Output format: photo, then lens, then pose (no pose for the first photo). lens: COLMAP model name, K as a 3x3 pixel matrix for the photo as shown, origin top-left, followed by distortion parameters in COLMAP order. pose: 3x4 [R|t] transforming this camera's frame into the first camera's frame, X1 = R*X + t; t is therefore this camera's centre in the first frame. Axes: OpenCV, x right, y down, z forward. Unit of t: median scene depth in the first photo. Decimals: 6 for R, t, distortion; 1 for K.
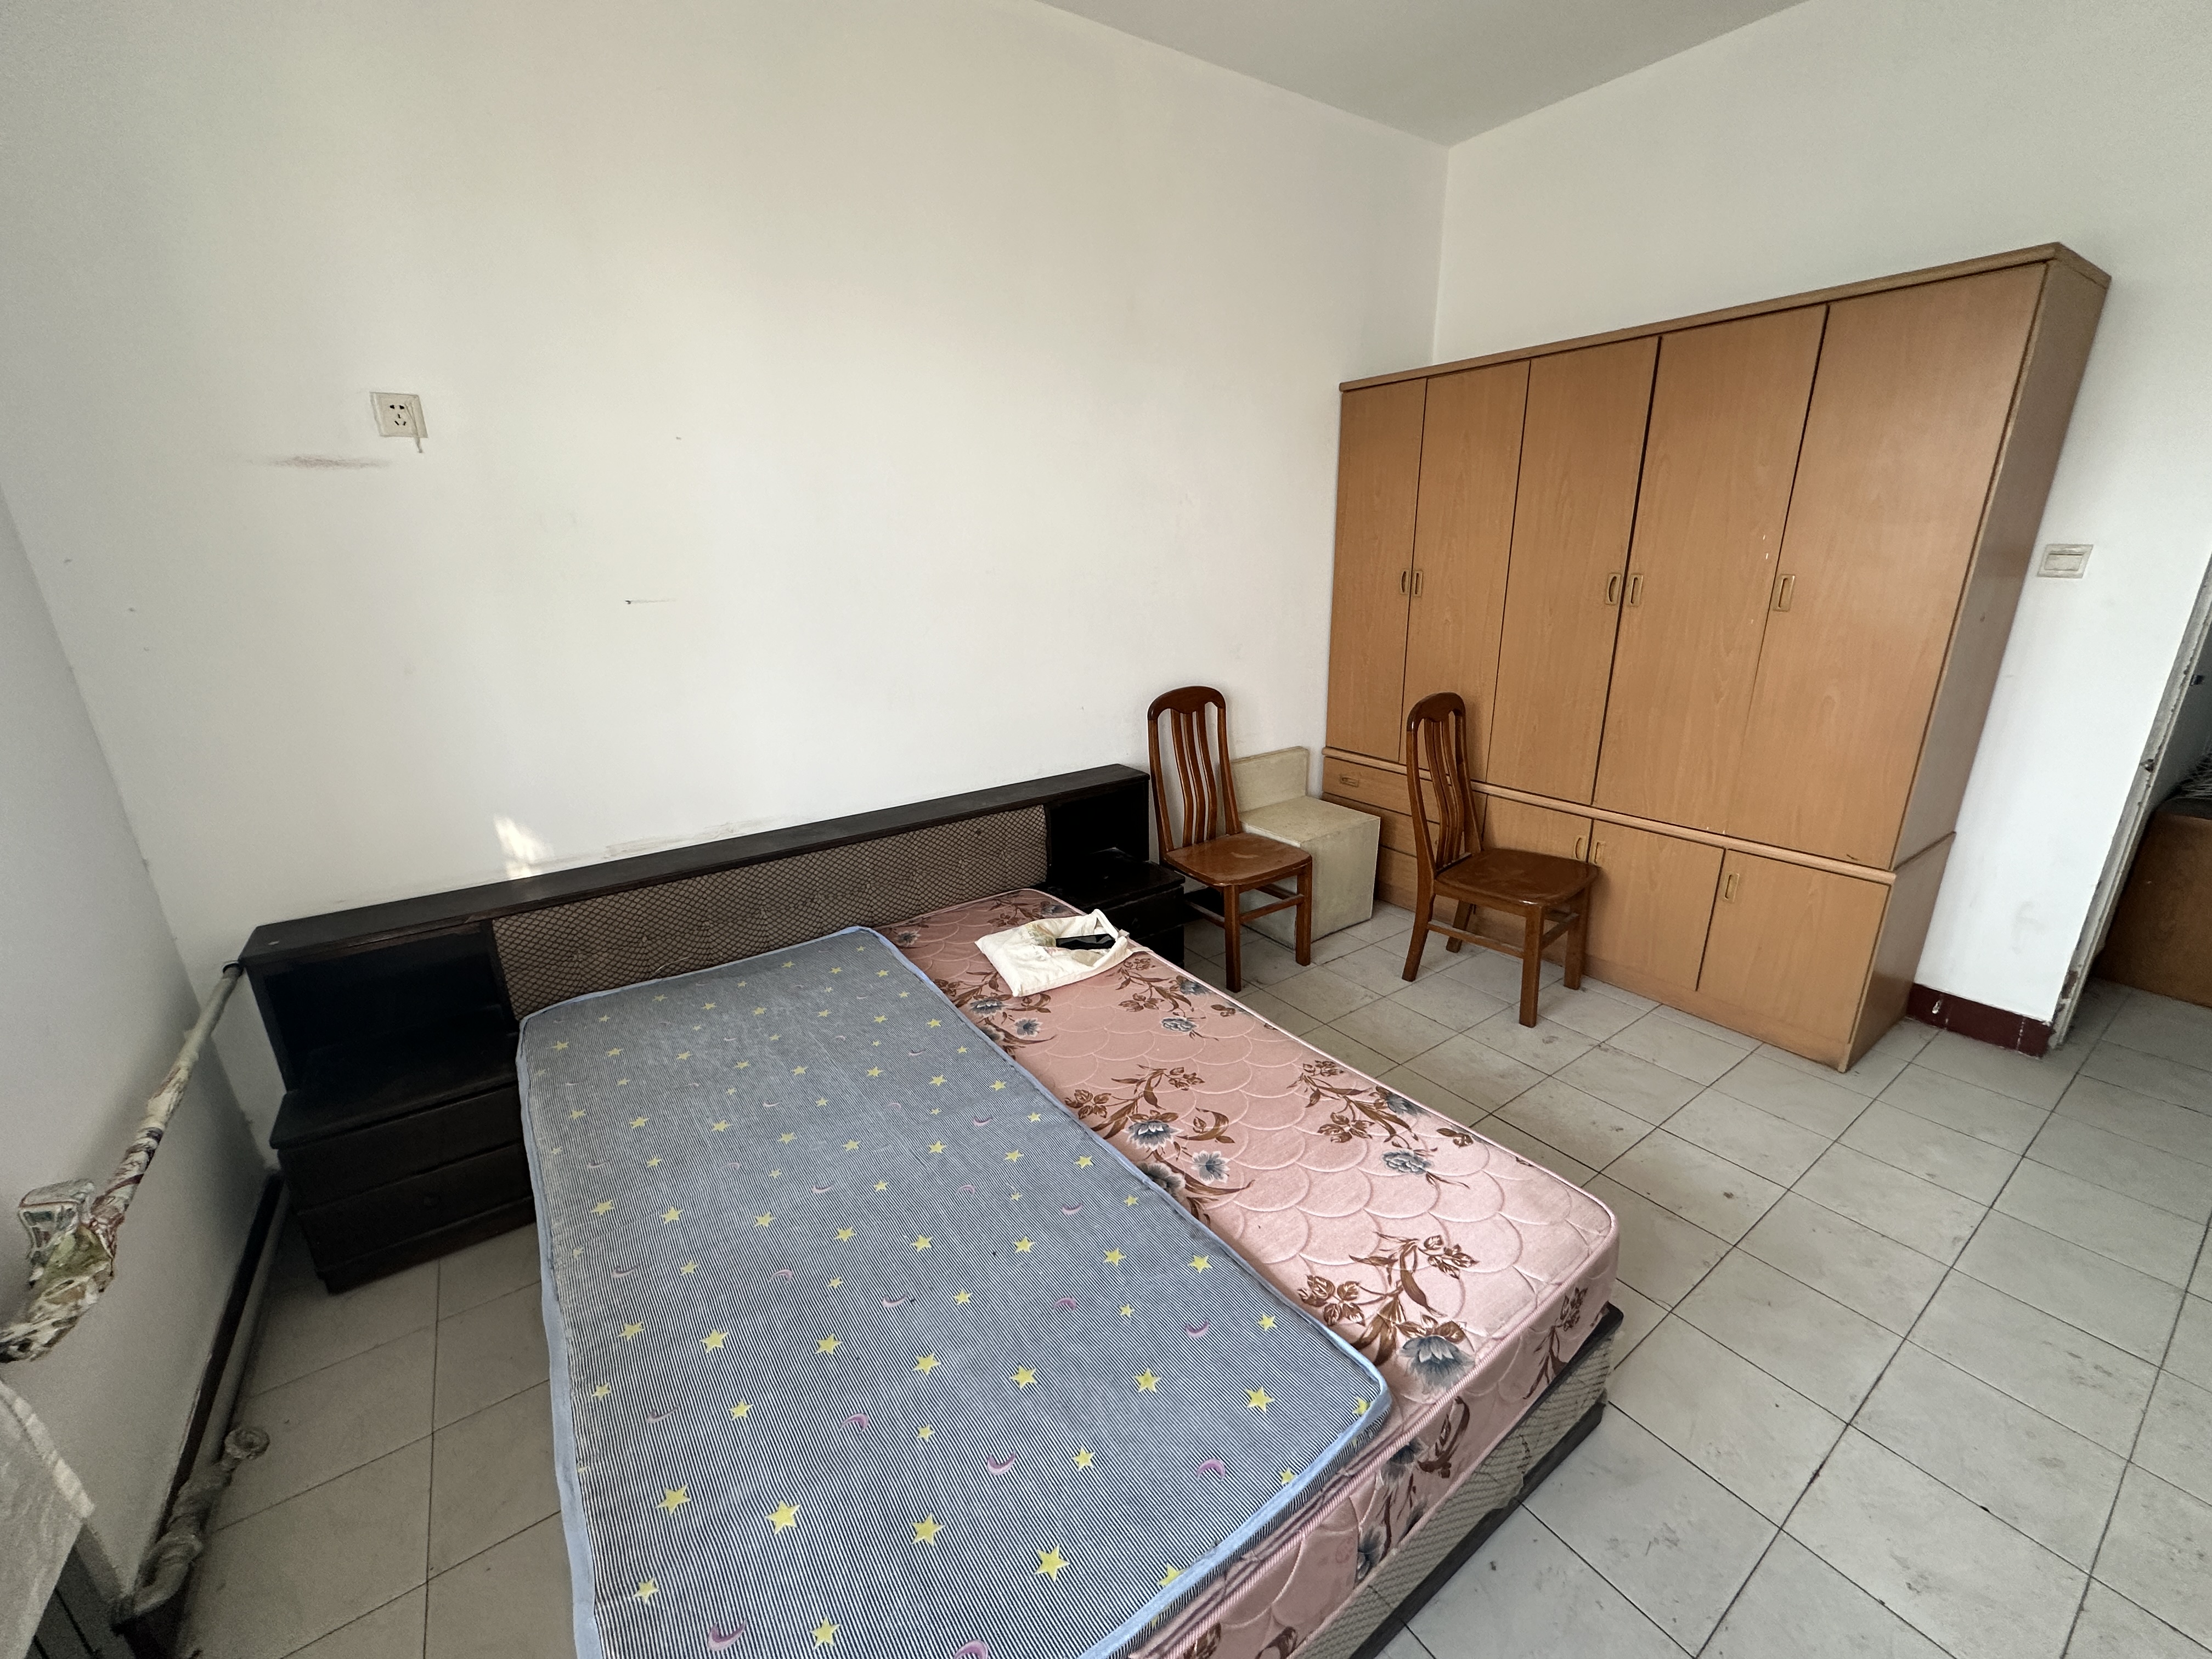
lens RADIAL K [[879.8, 0, 1108.7], [0, 879.8, 818.4], [0, 0, 1]] dist [-0.002292, 0.000330]
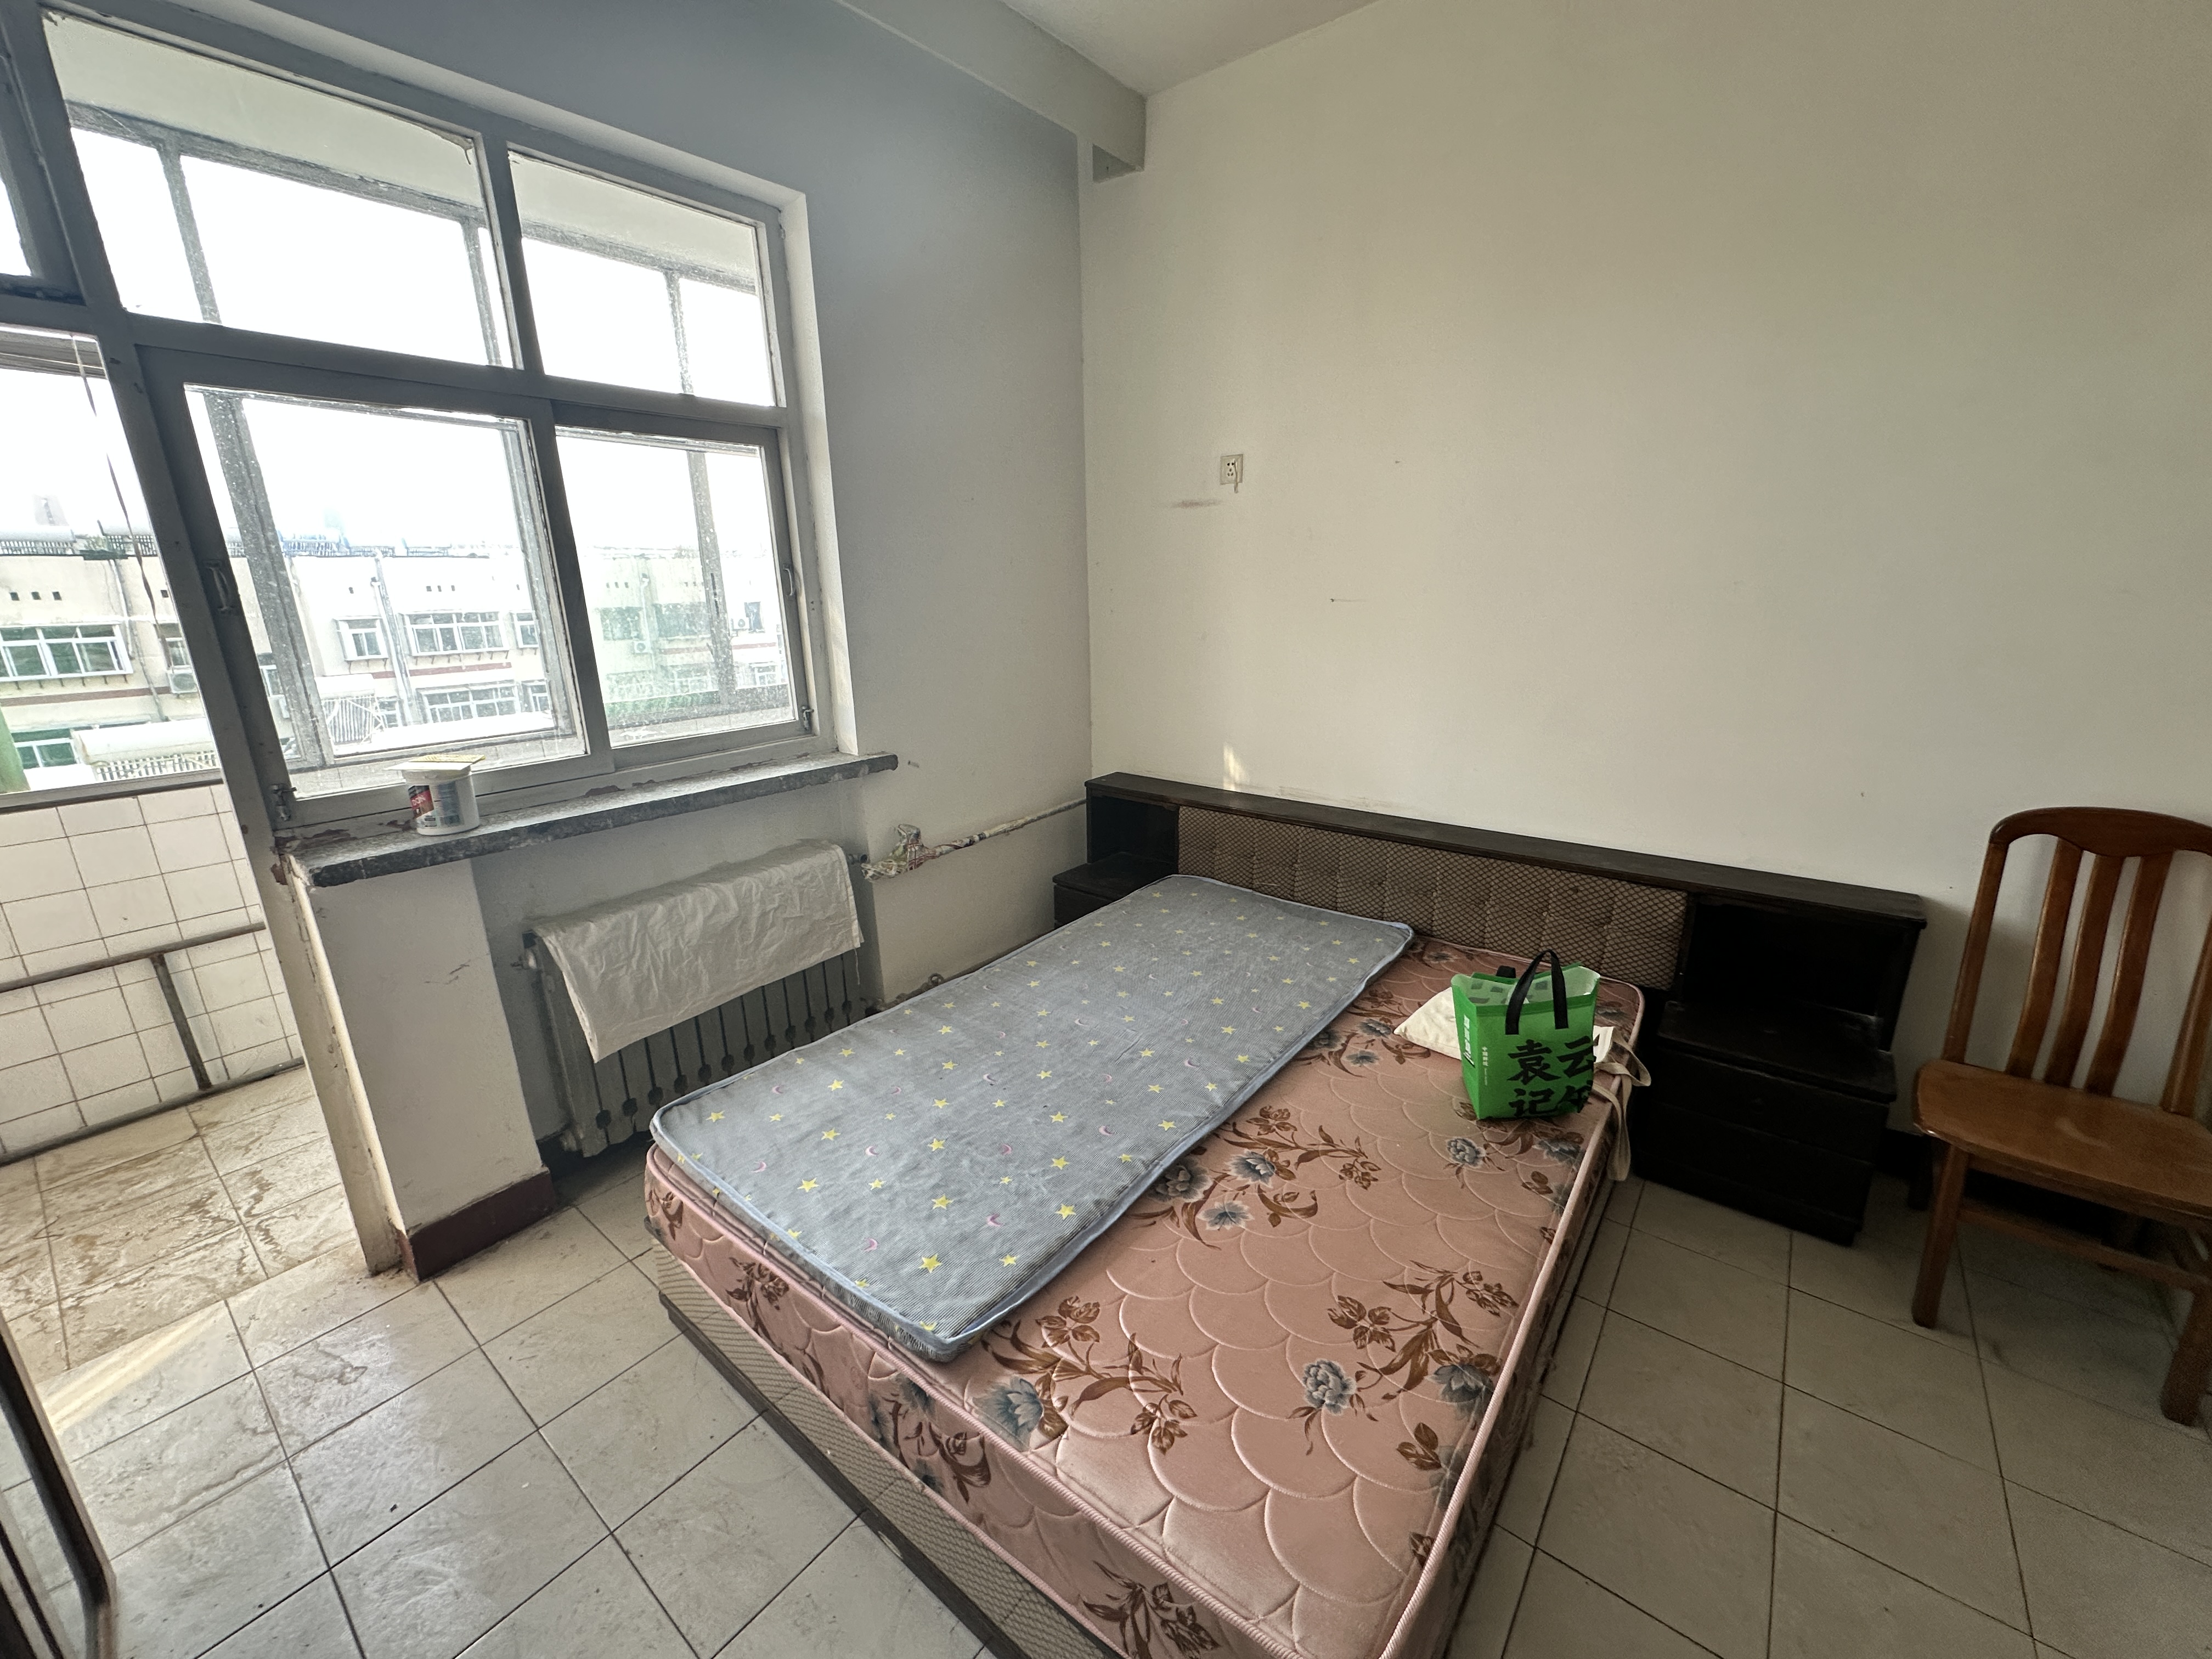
lens RADIAL K [[879.8, 0, 1115.3], [0, 879.8, 826.3], [0, 0, 1]] dist [-0.002292, 0.000330]
pose [[0.296455, 0.277102, -0.913963, 0.687080], [-0.279039, 0.940356, 0.194594, -0.119490], [0.913374, 0.197343, 0.356095, 0.399427]]
